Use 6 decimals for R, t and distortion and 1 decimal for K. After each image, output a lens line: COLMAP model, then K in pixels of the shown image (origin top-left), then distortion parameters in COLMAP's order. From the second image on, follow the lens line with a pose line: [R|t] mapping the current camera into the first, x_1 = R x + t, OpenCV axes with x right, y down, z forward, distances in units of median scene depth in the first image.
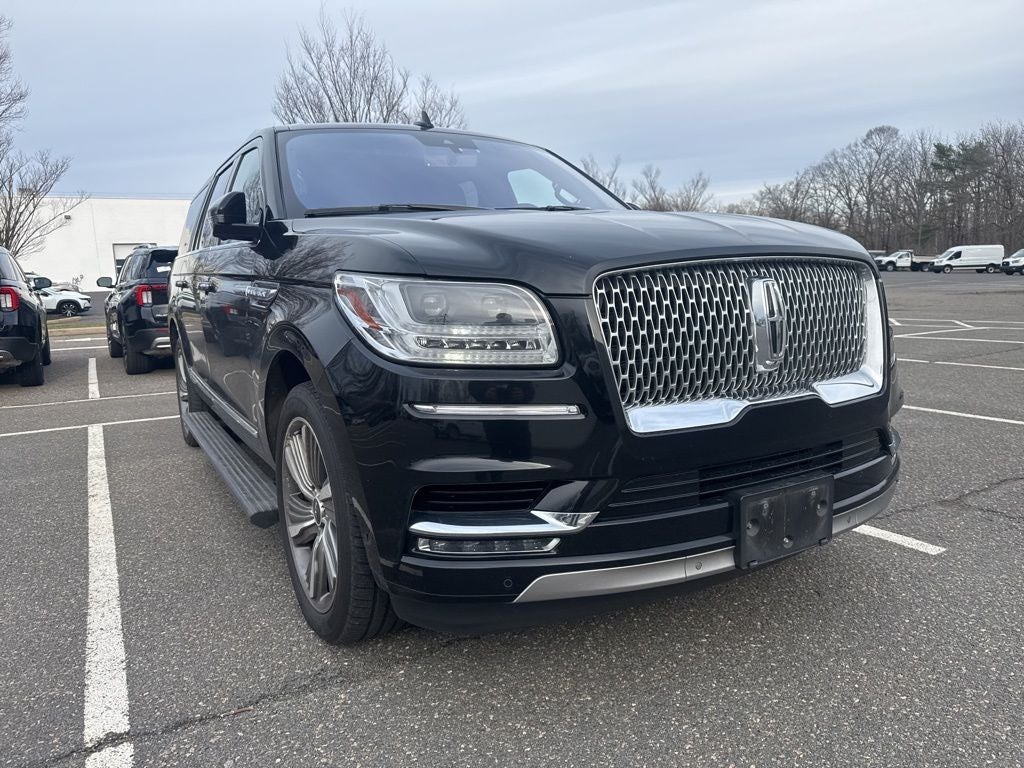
lens RADIAL K [[715.5, 0, 512.0], [0, 715.5, 384.0], [0, 0, 1]] dist [0.065422, -0.084413]
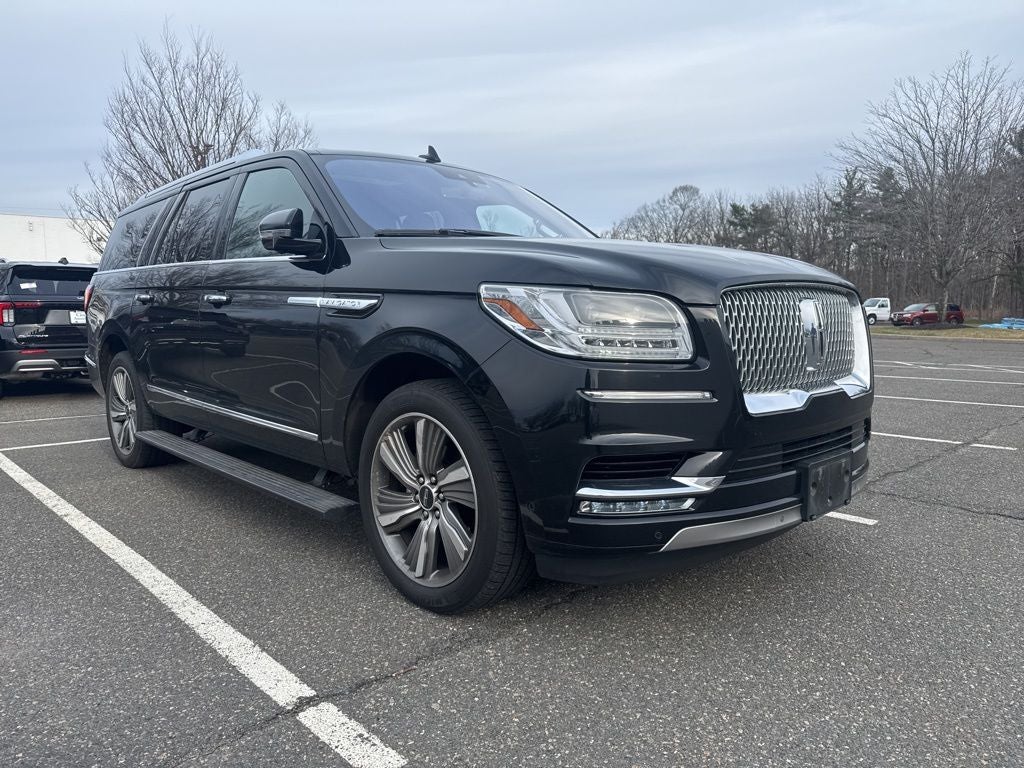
lens RADIAL K [[715.5, 0, 512.0], [0, 715.5, 384.0], [0, 0, 1]] dist [0.065422, -0.084413]
pose [[0.972811, 0.004613, 0.231554, -0.459165], [0.006581, 0.998847, -0.047547, 0.063089], [-0.231507, 0.047778, 0.971659, -0.134856]]
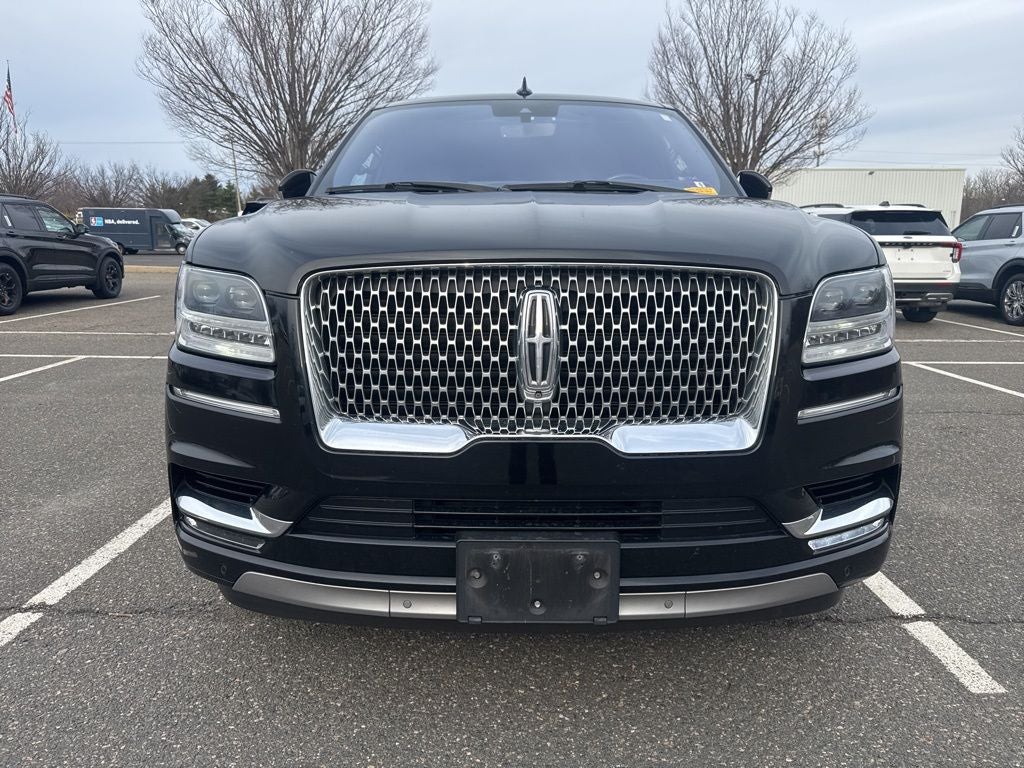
lens RADIAL K [[730.1, 0, 516.6], [0, 730.1, 373.9], [0, 0, 1]] dist [0.008199, -0.002161]
pose [[0.867260, 0.127161, -0.481343, 0.708743], [-0.105643, 0.991818, 0.071676, -0.102332], [0.486518, -0.011311, 0.873597, 0.246392]]
